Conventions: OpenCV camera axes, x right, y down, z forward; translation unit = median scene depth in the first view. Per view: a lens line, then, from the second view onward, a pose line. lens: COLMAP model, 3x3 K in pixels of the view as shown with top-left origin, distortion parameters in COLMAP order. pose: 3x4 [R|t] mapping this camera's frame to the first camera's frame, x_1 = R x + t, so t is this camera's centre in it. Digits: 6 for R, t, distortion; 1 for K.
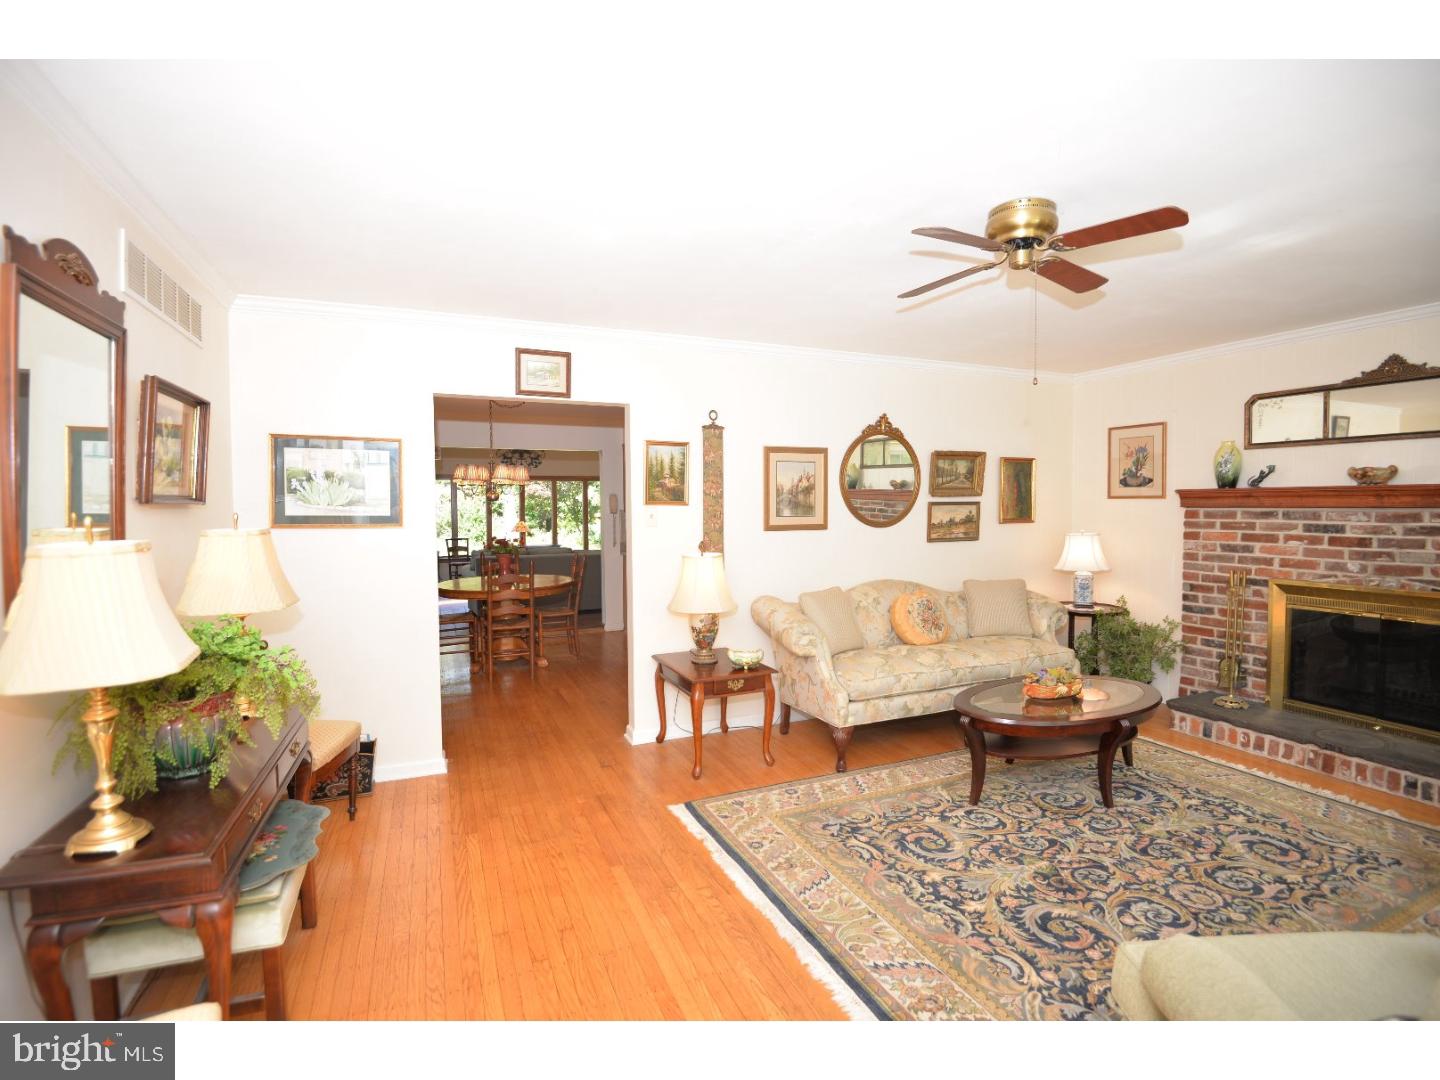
lens RADIAL K [[663.2, 0, 710.4], [0, 663.2, 520.5], [0, 0, 1]] dist [-0.020271, -0.012913]
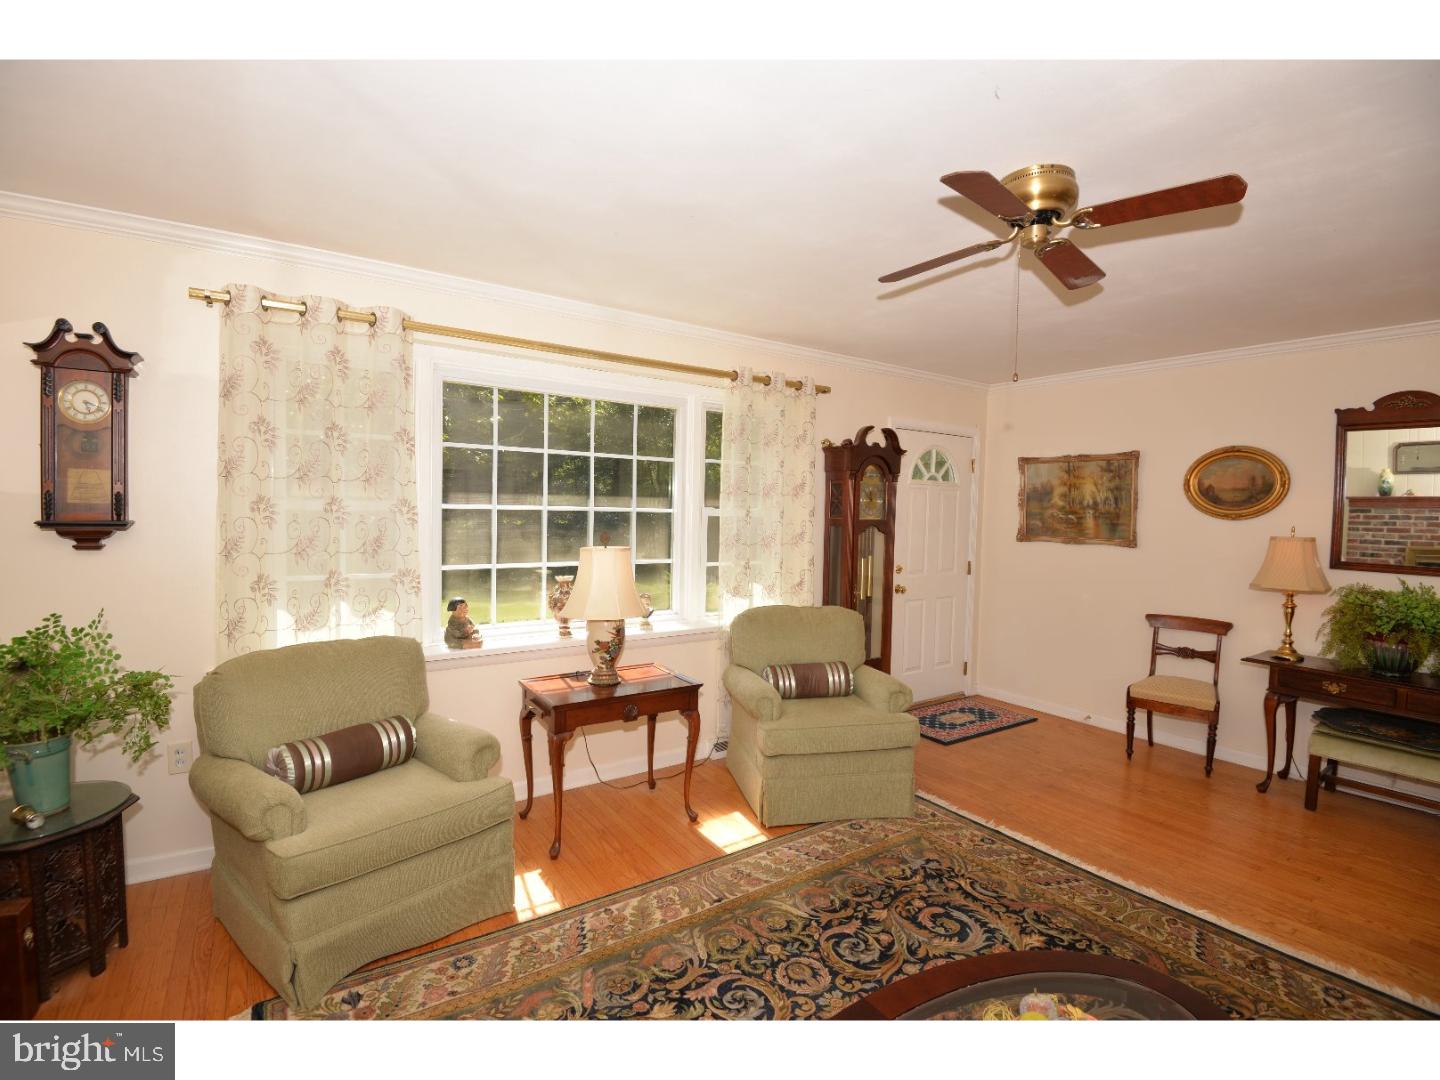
lens RADIAL K [[663.2, 0, 715.5], [0, 663.2, 531.3], [0, 0, 1]] dist [-0.020271, -0.012913]
pose [[-0.979142, -0.006011, -0.203087, 0.741028], [-0.017883, 0.998233, 0.056672, -0.036135], [0.202387, 0.059122, -0.977519, 1.265649]]
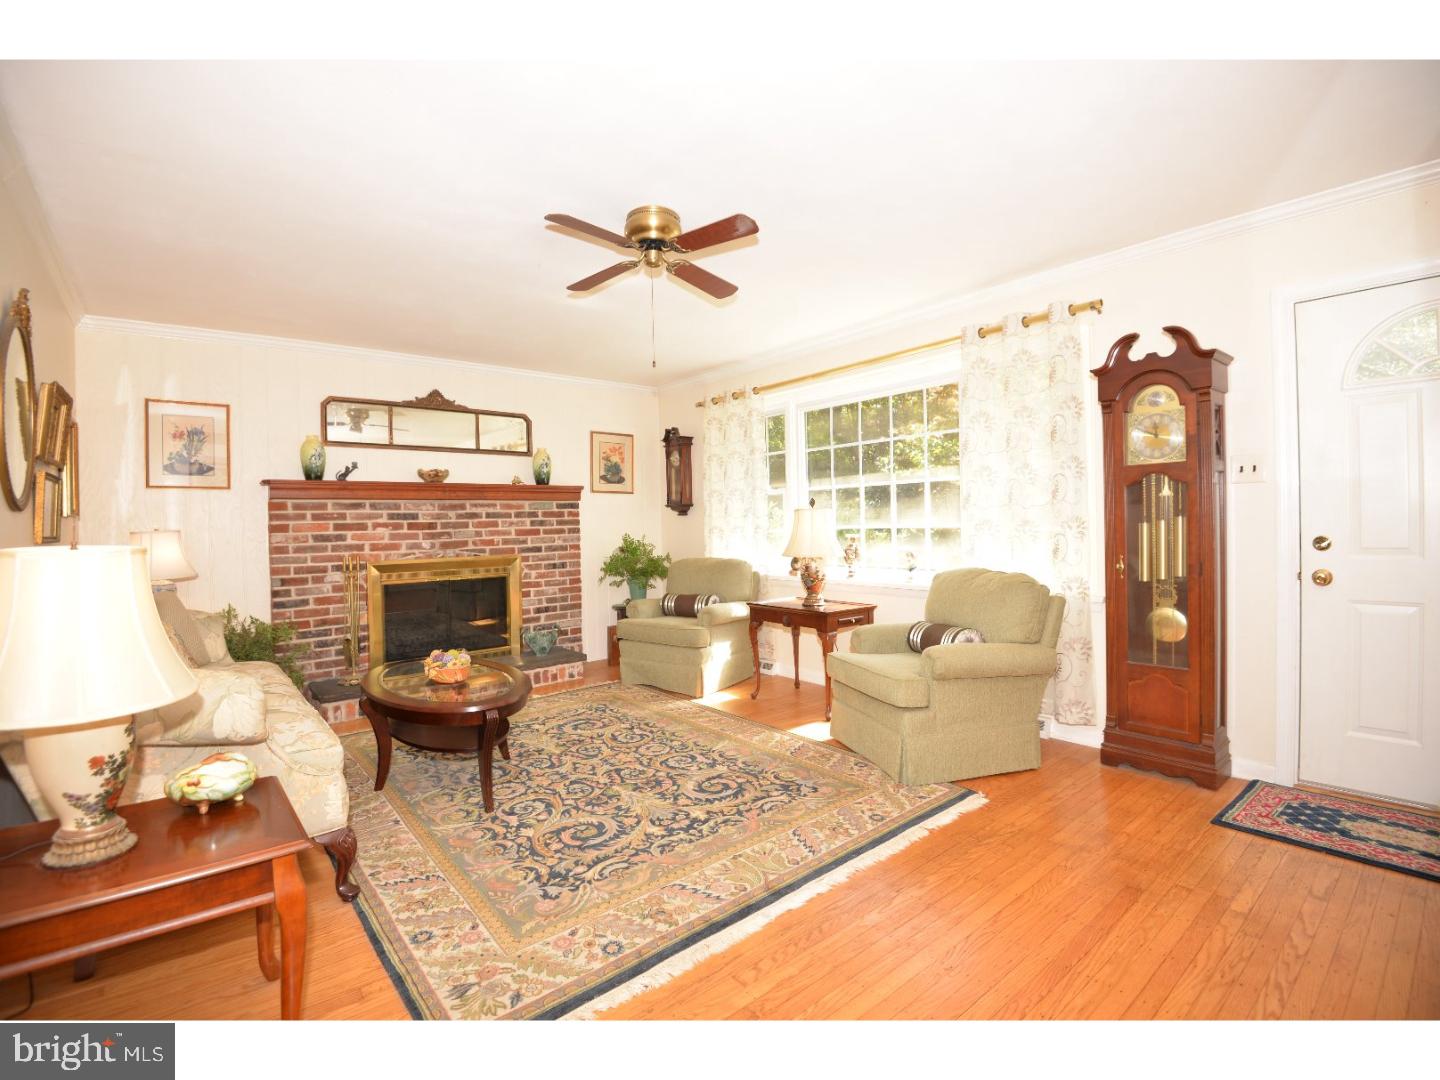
lens RADIAL K [[663.2, 0, 708.5], [0, 663.2, 525.5], [0, 0, 1]] dist [-0.020271, -0.012913]
pose [[-0.282560, 0.013078, 0.959160, -0.493463], [0.046428, 0.998922, 0.000057, 0.064969], [-0.958125, 0.044548, -0.282863, 0.903032]]
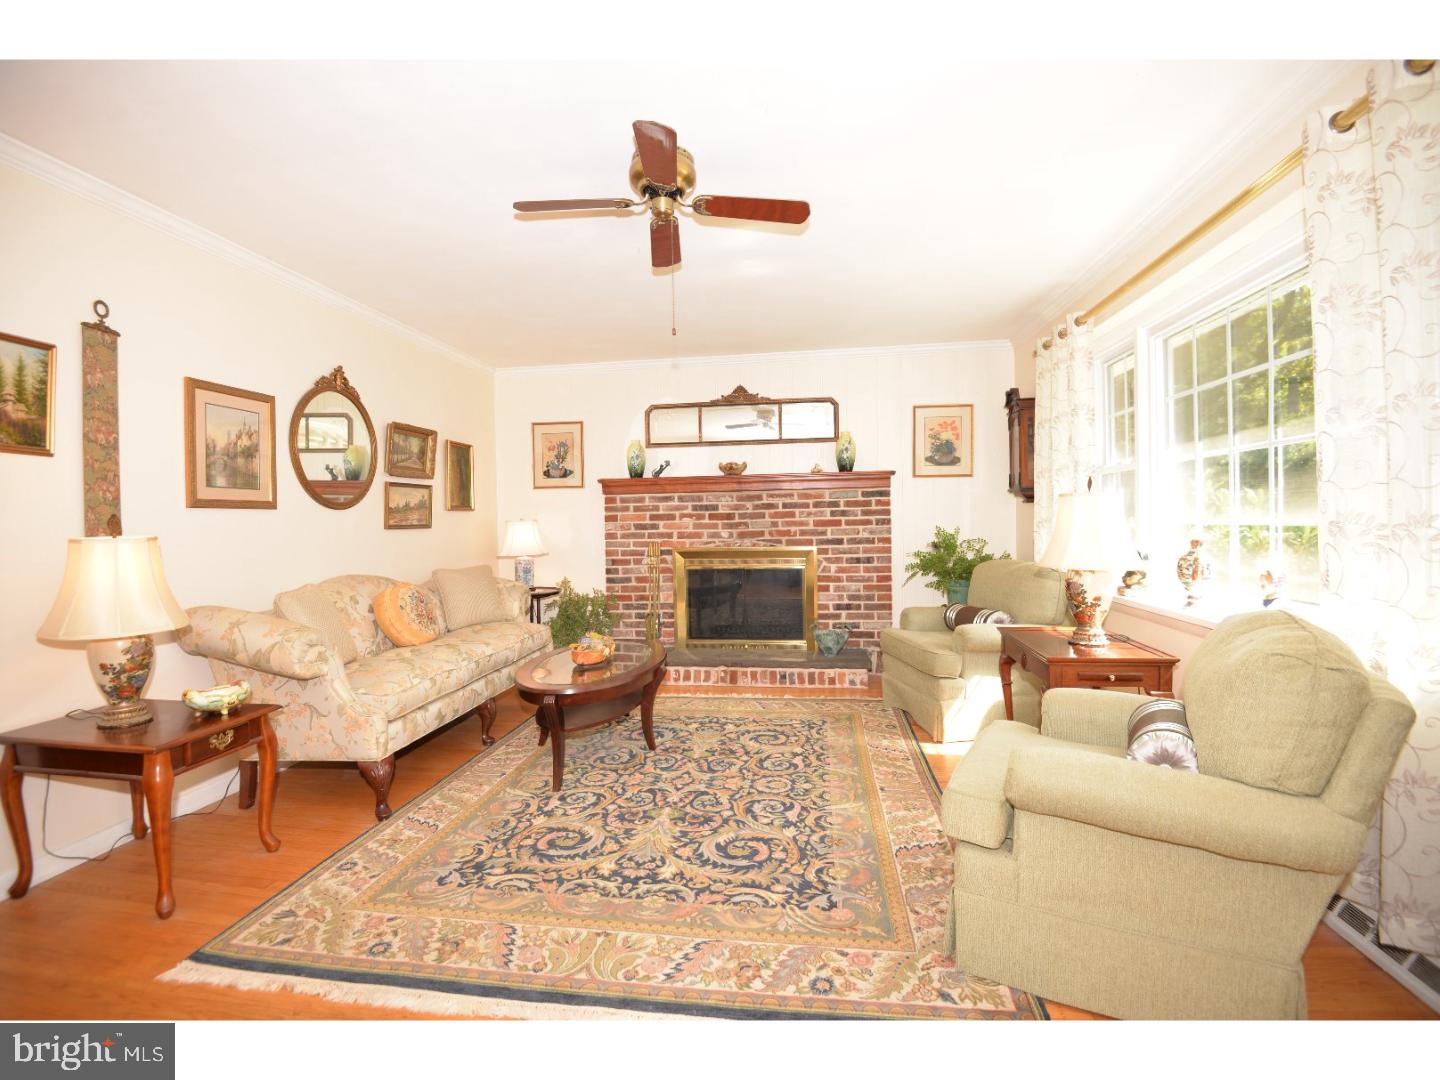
lens RADIAL K [[663.2, 0, 707.0], [0, 663.2, 529.4], [0, 0, 1]] dist [-0.020271, -0.012913]
pose [[0.521849, -0.012282, 0.852949, -0.258019], [0.033665, 0.999414, -0.006205, 0.075924], [-0.852373, 0.031952, 0.521957, 0.312144]]
